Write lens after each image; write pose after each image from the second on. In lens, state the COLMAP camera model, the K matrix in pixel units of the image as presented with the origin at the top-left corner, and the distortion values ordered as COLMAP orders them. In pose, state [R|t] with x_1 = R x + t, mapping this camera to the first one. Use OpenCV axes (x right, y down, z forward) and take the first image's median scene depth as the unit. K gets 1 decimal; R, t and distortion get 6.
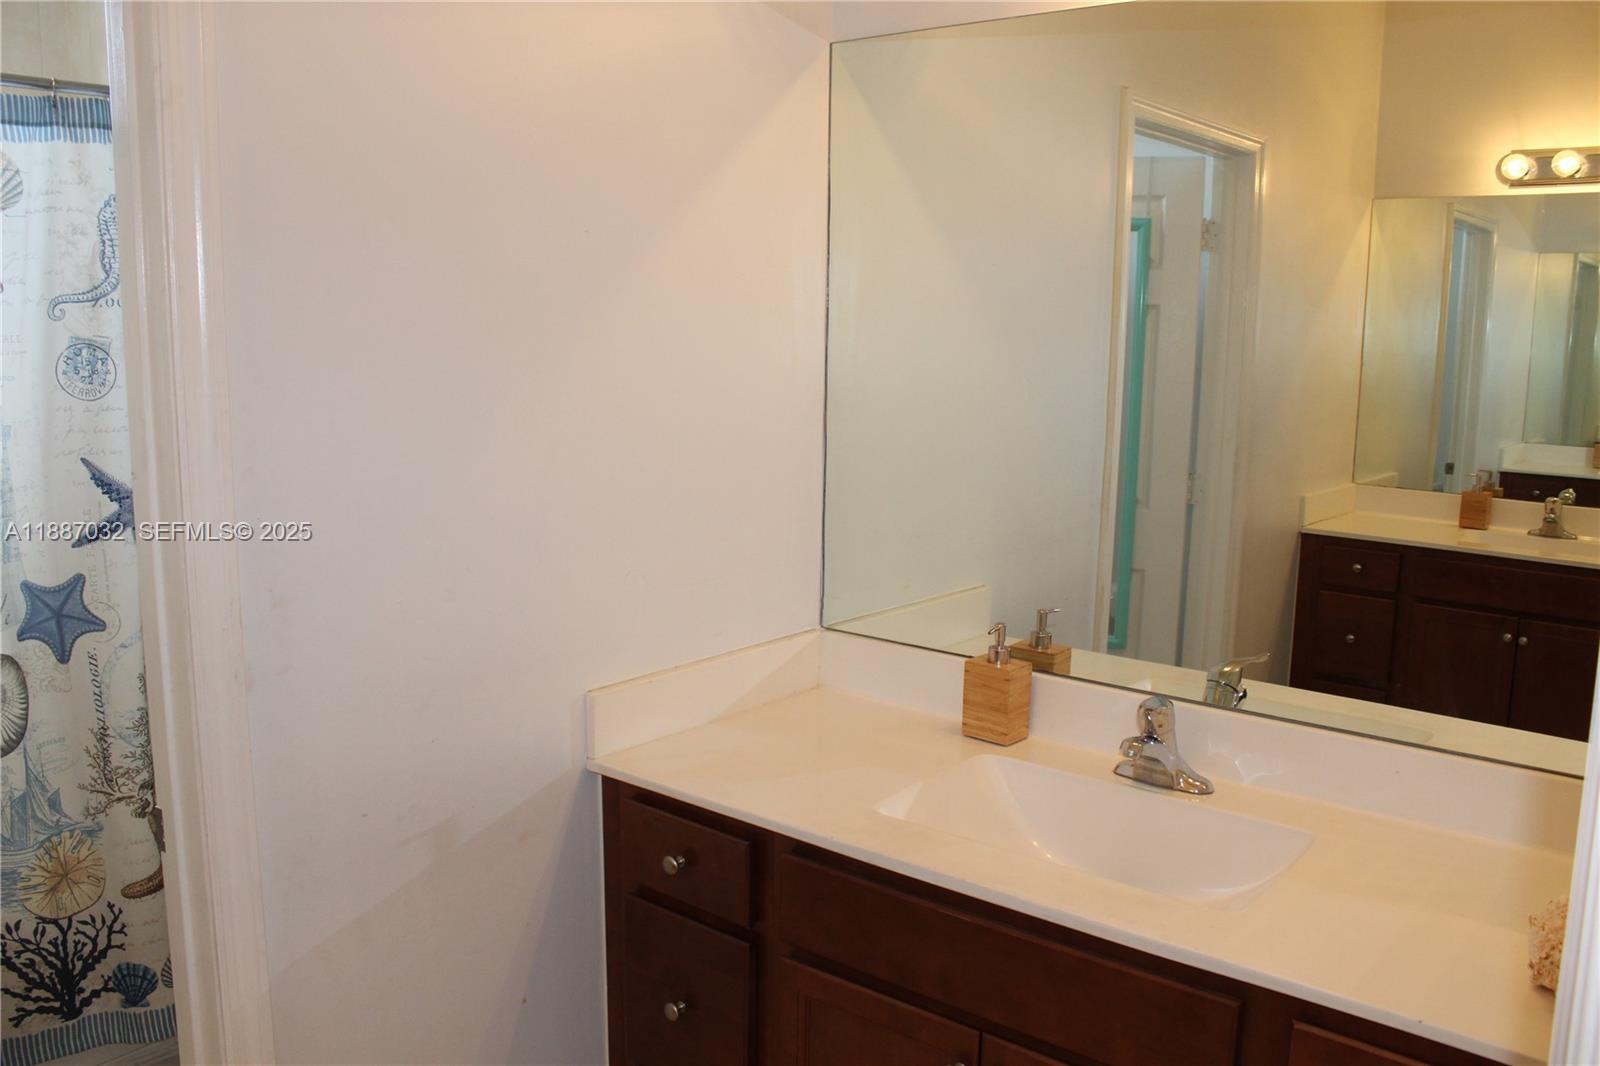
lens RADIAL K [[1327.3, 0, 773.7], [0, 1327.3, 526.1], [0, 0, 1]] dist [-0.156720, 0.132062]
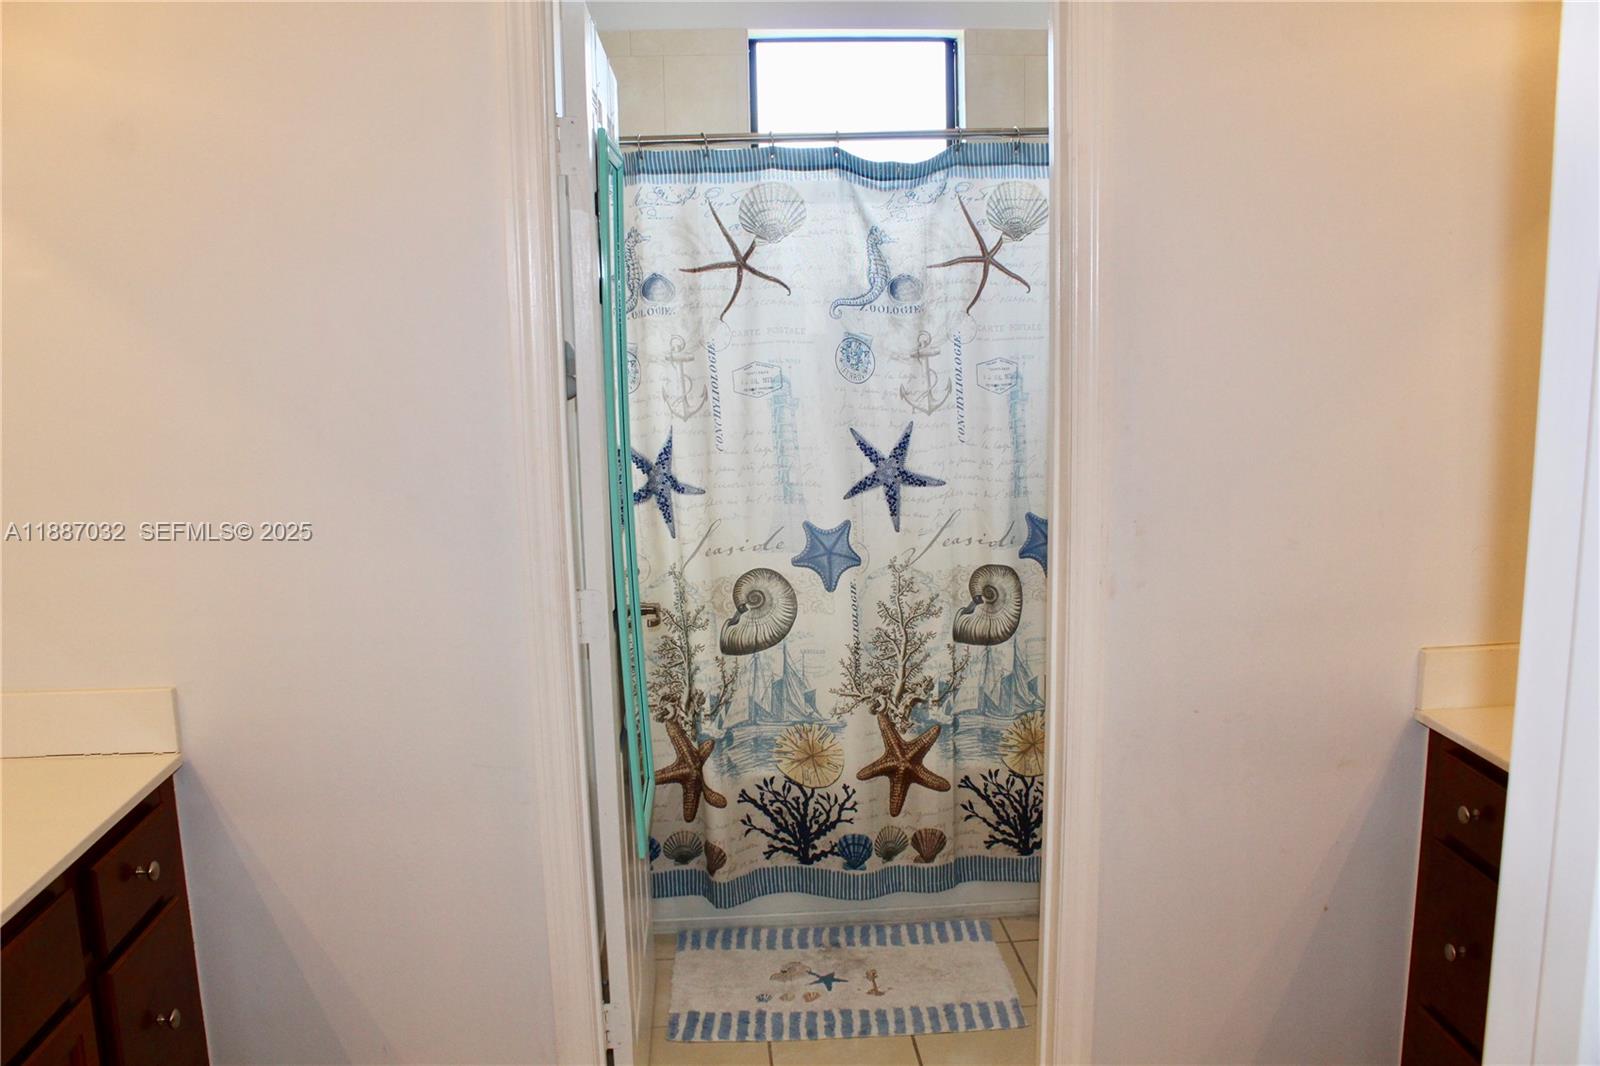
lens RADIAL K [[1327.3, 0, 807.1], [0, 1327.3, 534.7], [0, 0, 1]] dist [-0.156720, 0.132062]
pose [[0.695540, 0.097318, -0.711866, 0.218436], [-0.089556, 0.994800, 0.048496, 0.020072], [0.712884, 0.030020, 0.700639, -0.106531]]
